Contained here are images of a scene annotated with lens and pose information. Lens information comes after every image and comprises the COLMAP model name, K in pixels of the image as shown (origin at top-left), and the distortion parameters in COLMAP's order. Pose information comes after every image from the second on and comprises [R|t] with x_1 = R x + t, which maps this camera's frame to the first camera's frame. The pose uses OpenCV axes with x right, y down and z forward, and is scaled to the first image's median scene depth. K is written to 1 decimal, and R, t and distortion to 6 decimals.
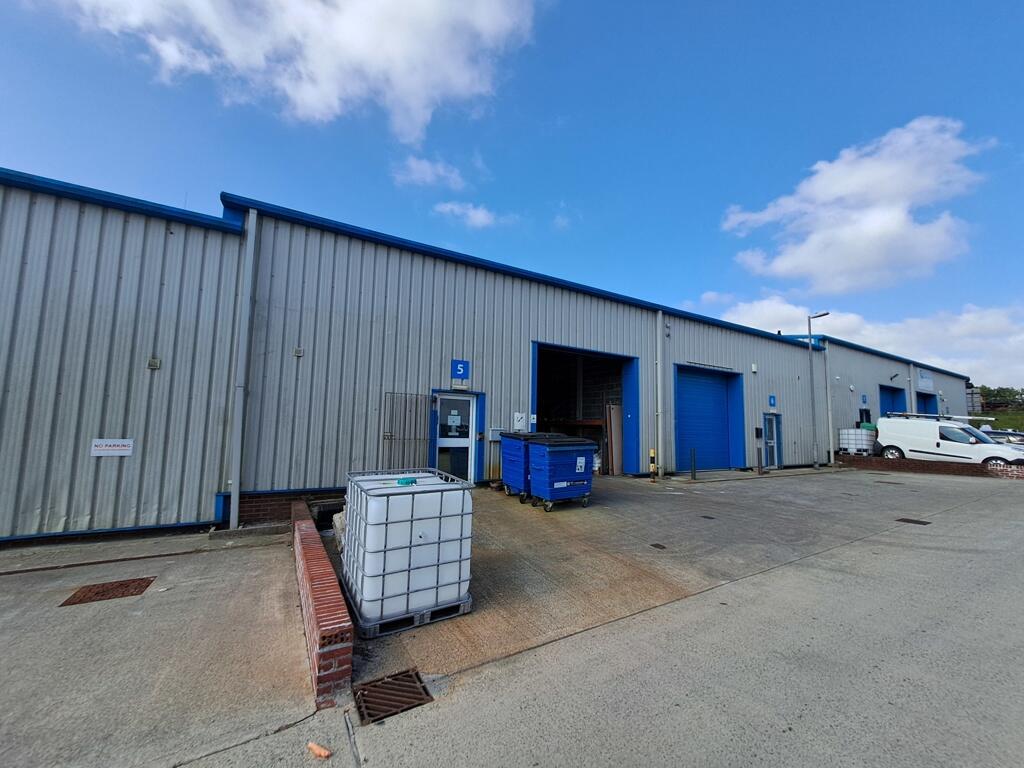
lens RADIAL K [[412.5, 0, 514.2], [0, 412.5, 383.9], [0, 0, 1]] dist [0.001720, -0.000087]
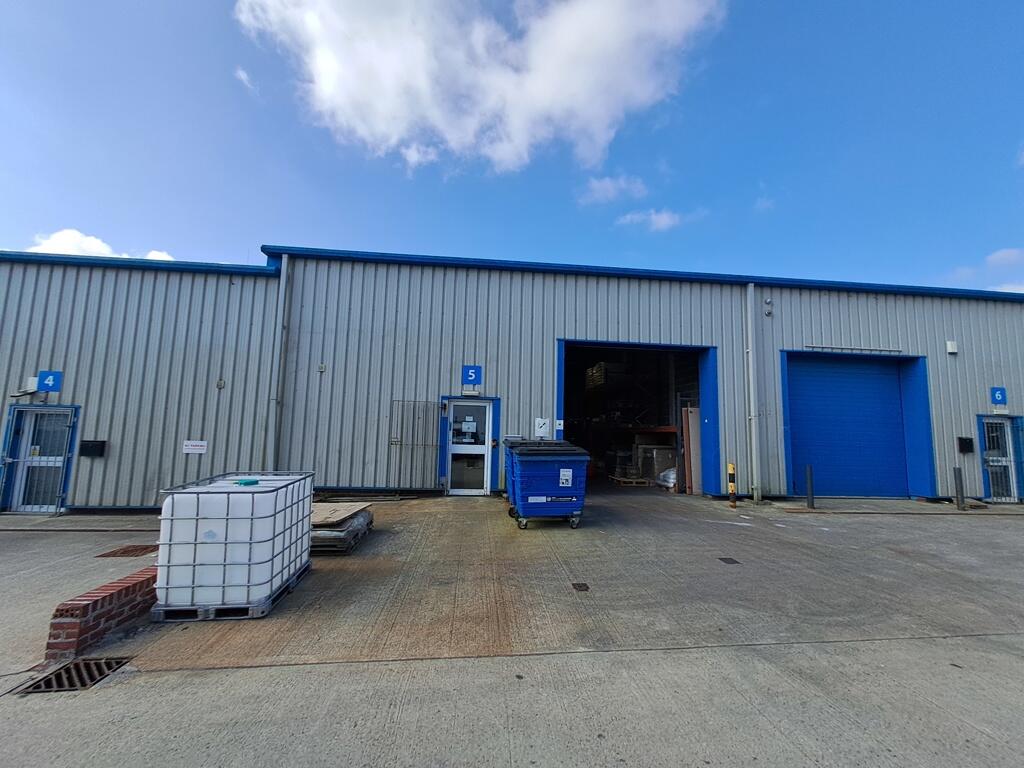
lens RADIAL K [[412.5, 0, 514.2], [0, 412.5, 383.9], [0, 0, 1]] dist [0.001720, -0.000087]
pose [[0.898055, -0.049246, -0.437118, 0.409612], [0.040595, 0.998751, -0.029118, 0.020215], [0.438007, 0.008405, 0.898932, 0.167279]]
